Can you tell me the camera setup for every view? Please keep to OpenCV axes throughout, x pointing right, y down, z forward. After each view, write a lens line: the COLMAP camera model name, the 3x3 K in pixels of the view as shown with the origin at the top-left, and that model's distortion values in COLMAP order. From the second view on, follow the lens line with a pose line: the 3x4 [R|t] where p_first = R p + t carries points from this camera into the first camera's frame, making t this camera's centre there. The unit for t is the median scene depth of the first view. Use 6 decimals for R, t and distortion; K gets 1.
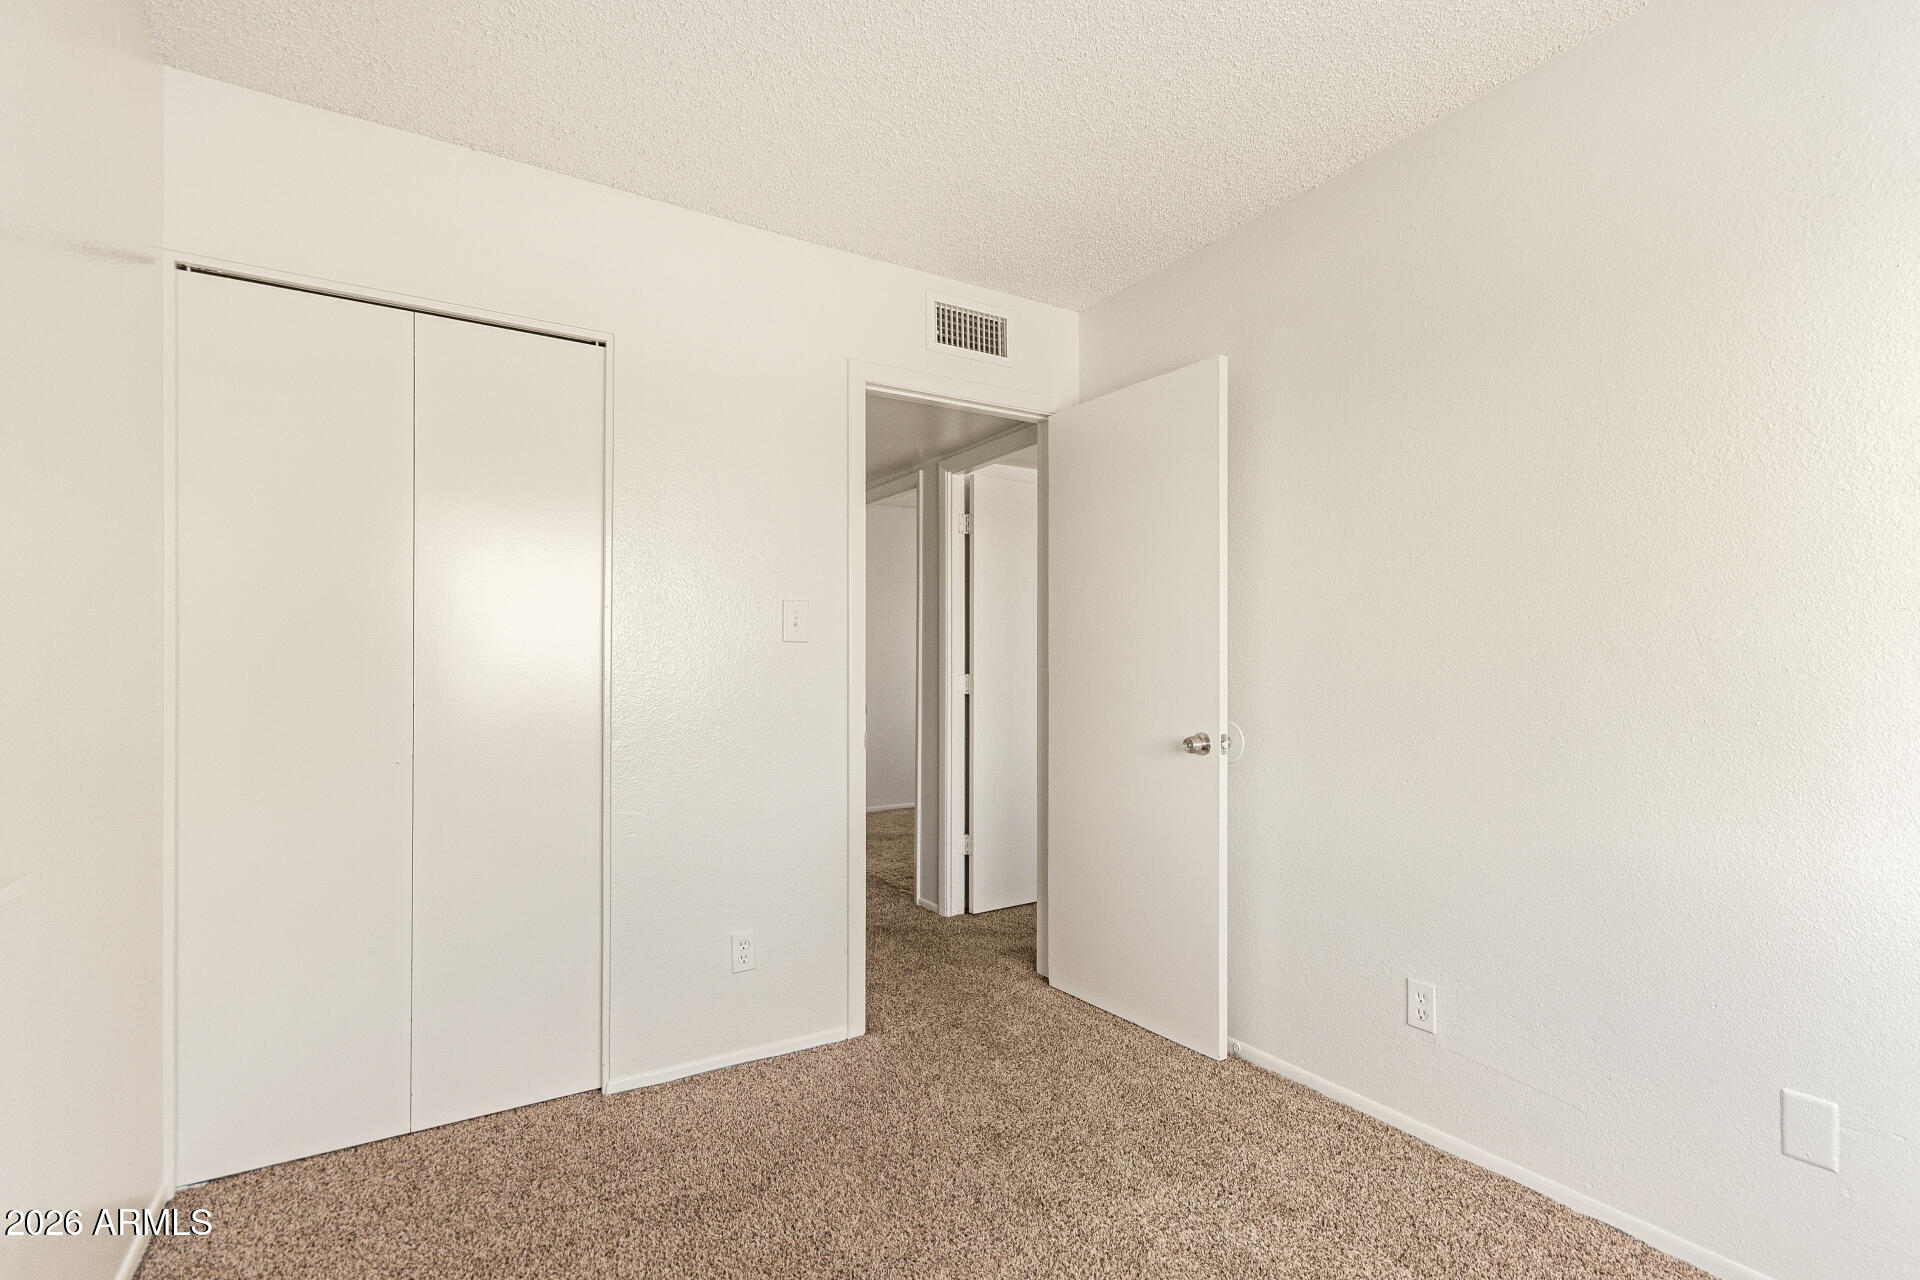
lens RADIAL K [[891.1, 0, 956.0], [0, 891.1, 668.6], [0, 0, 1]] dist [0.000946, 0.000324]
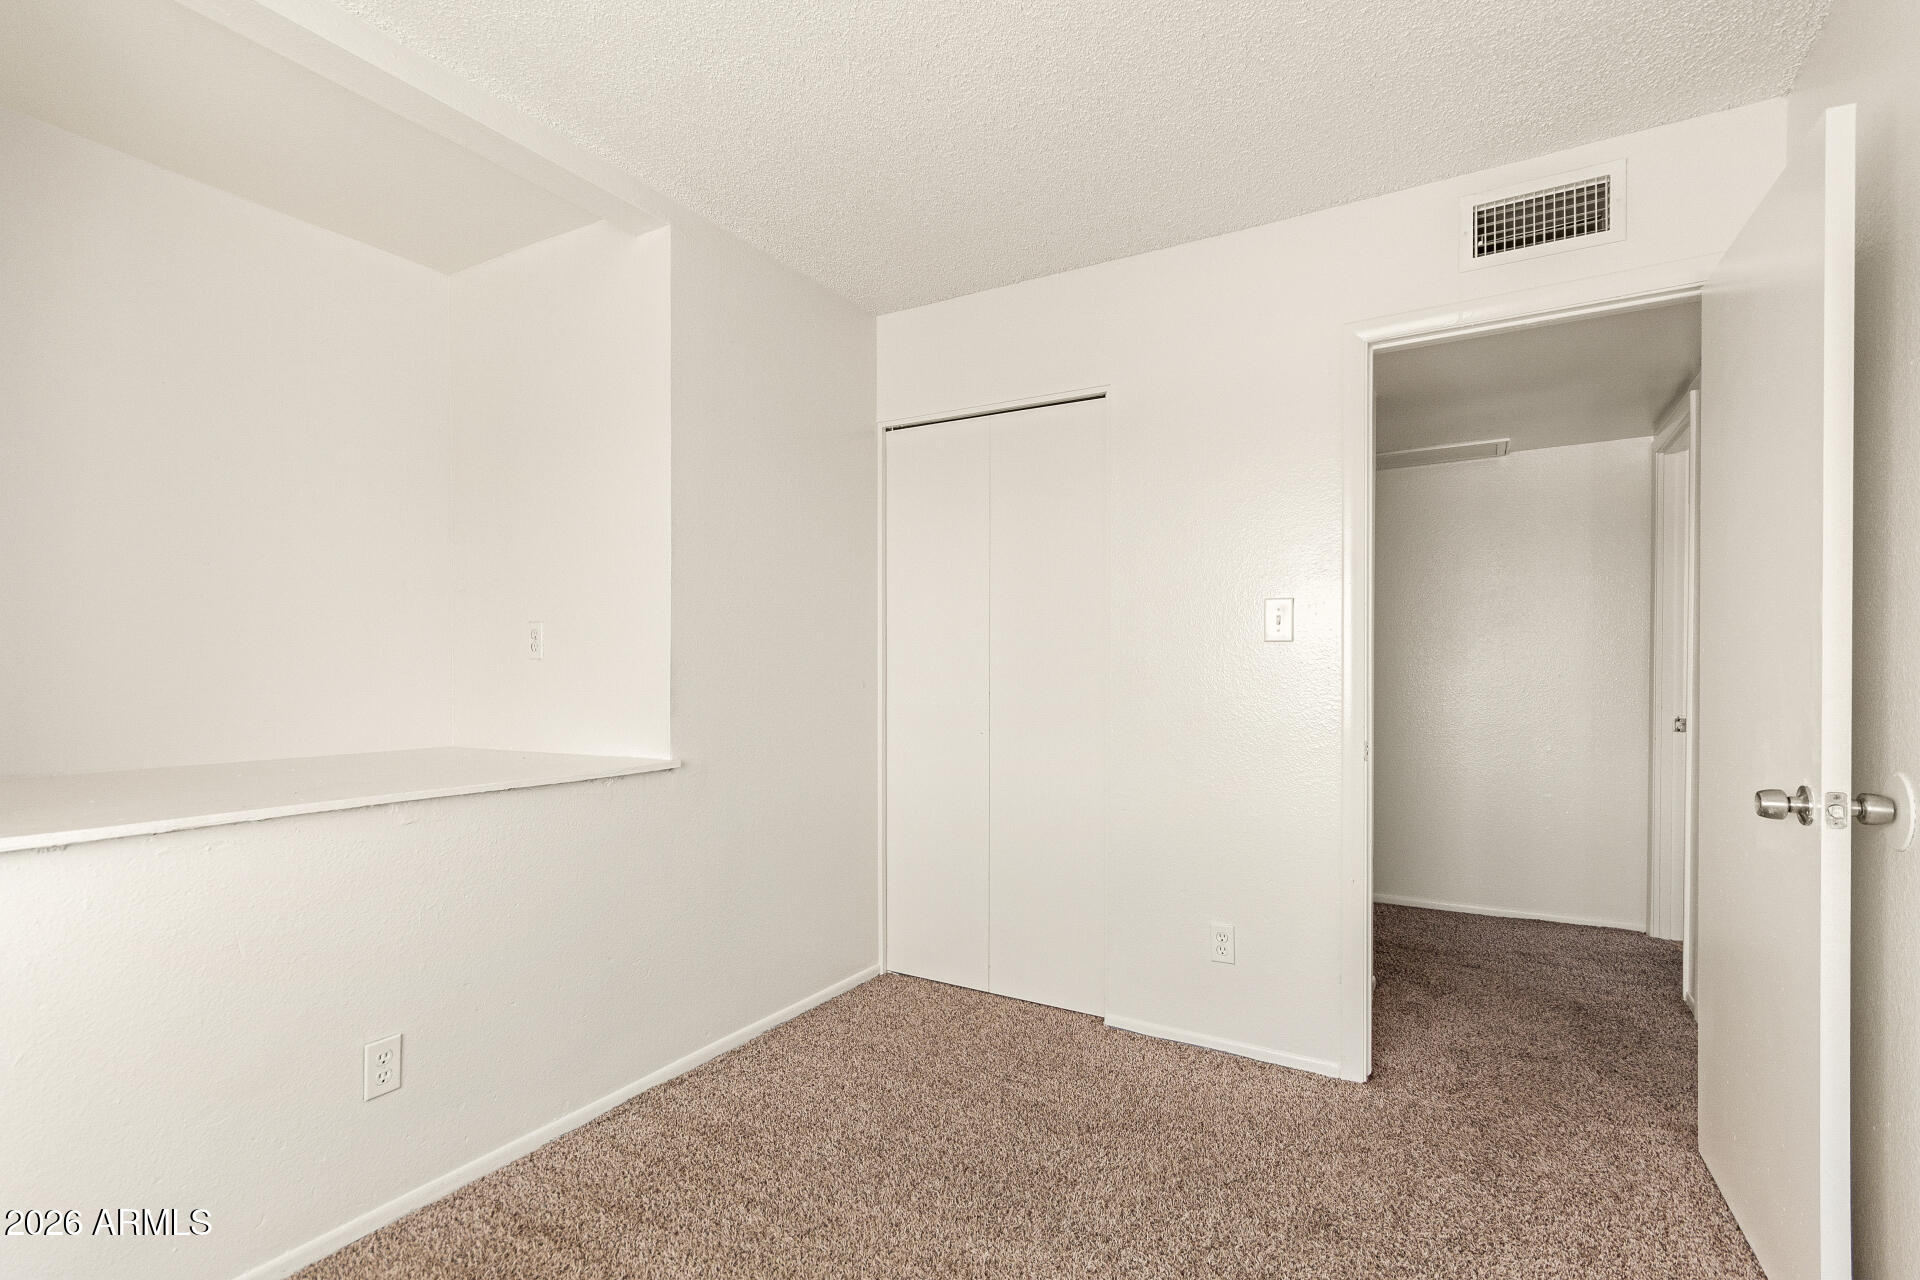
lens RADIAL K [[891.1, 0, 956.0], [0, 891.1, 668.6], [0, 0, 1]] dist [0.000946, 0.000324]
pose [[0.460853, 0.007113, -0.887448, 0.528563], [-0.004022, 0.999974, 0.005926, -0.004376], [0.887467, 0.000838, 0.460870, 0.252243]]
